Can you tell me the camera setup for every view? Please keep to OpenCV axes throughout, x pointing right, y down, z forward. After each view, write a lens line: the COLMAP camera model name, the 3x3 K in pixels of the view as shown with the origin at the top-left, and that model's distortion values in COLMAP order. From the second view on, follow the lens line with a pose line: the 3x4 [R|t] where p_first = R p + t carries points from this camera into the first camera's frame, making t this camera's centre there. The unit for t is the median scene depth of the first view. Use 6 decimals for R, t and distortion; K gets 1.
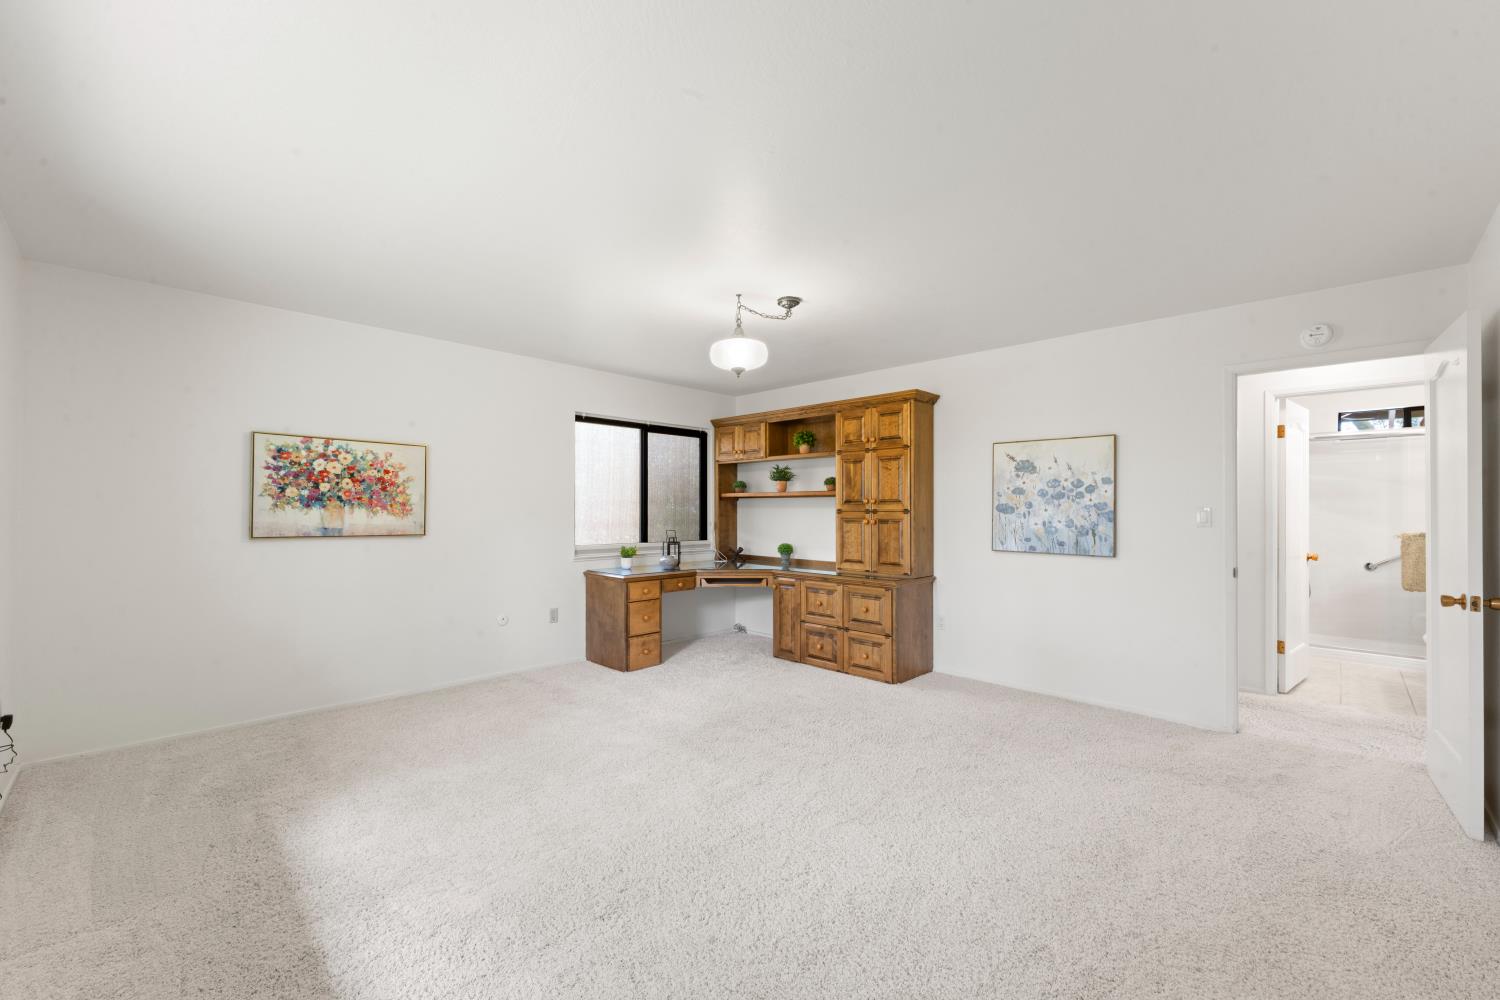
lens RADIAL K [[609.5, 0, 750.9], [0, 609.5, 508.6], [0, 0, 1]] dist [0.001086, 0.000333]
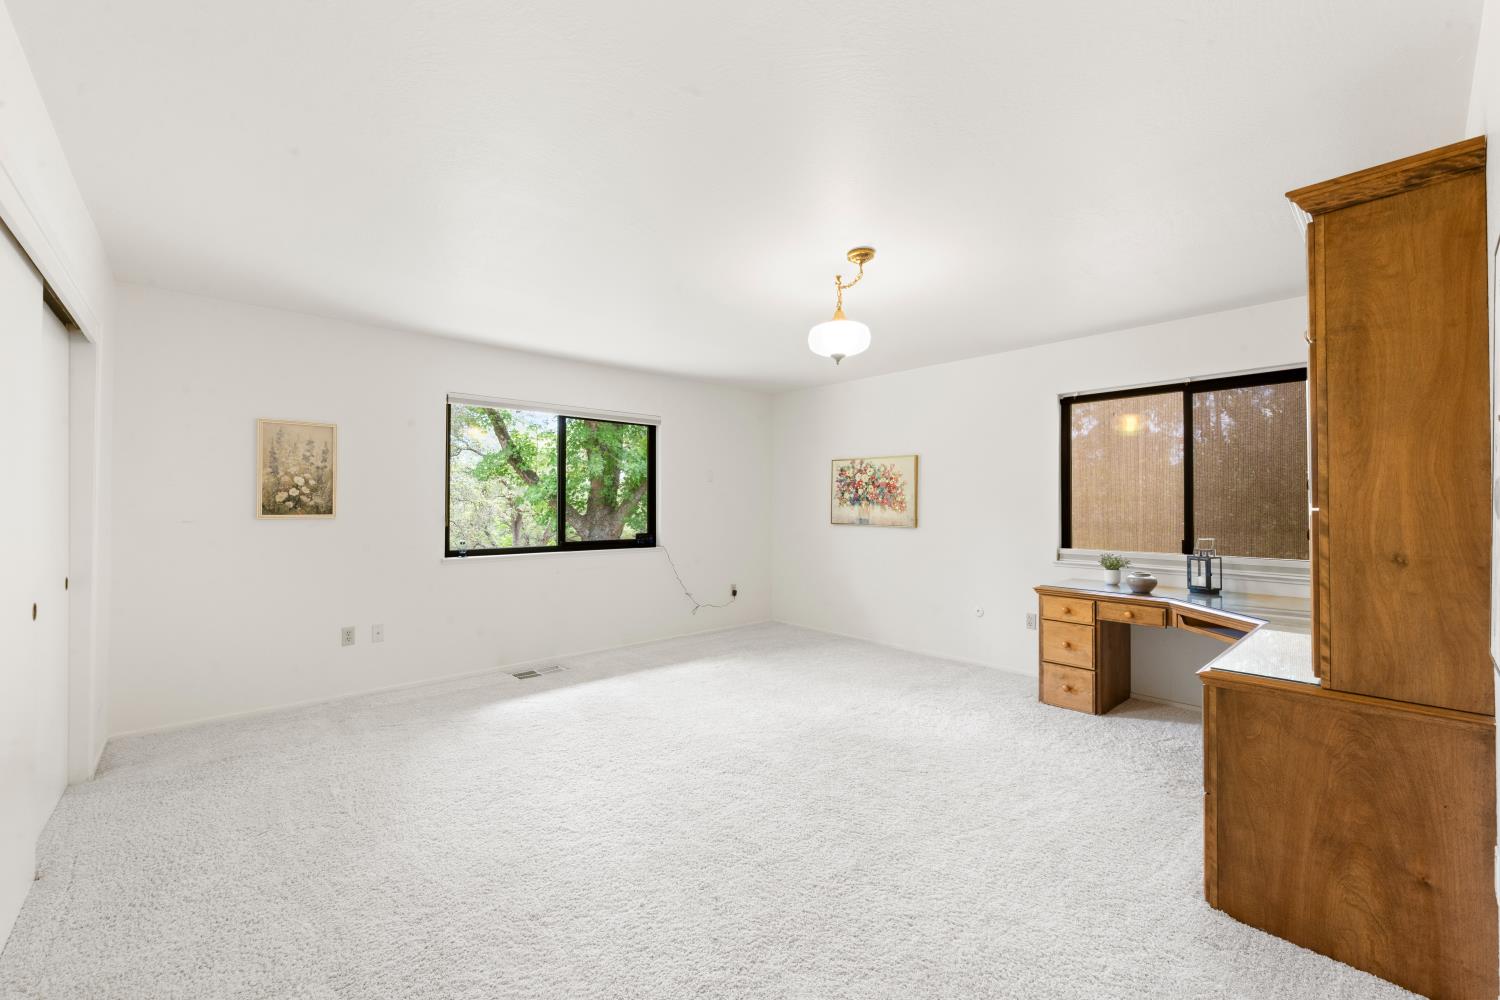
lens RADIAL K [[609.5, 0, 753.3], [0, 609.5, 503.4], [0, 0, 1]] dist [0.001086, 0.000333]
pose [[-0.073917, -0.012362, -0.997188, 0.728655], [-0.007130, 0.999904, -0.011867, 0.012121], [0.997239, 0.006233, -0.073998, 0.745509]]
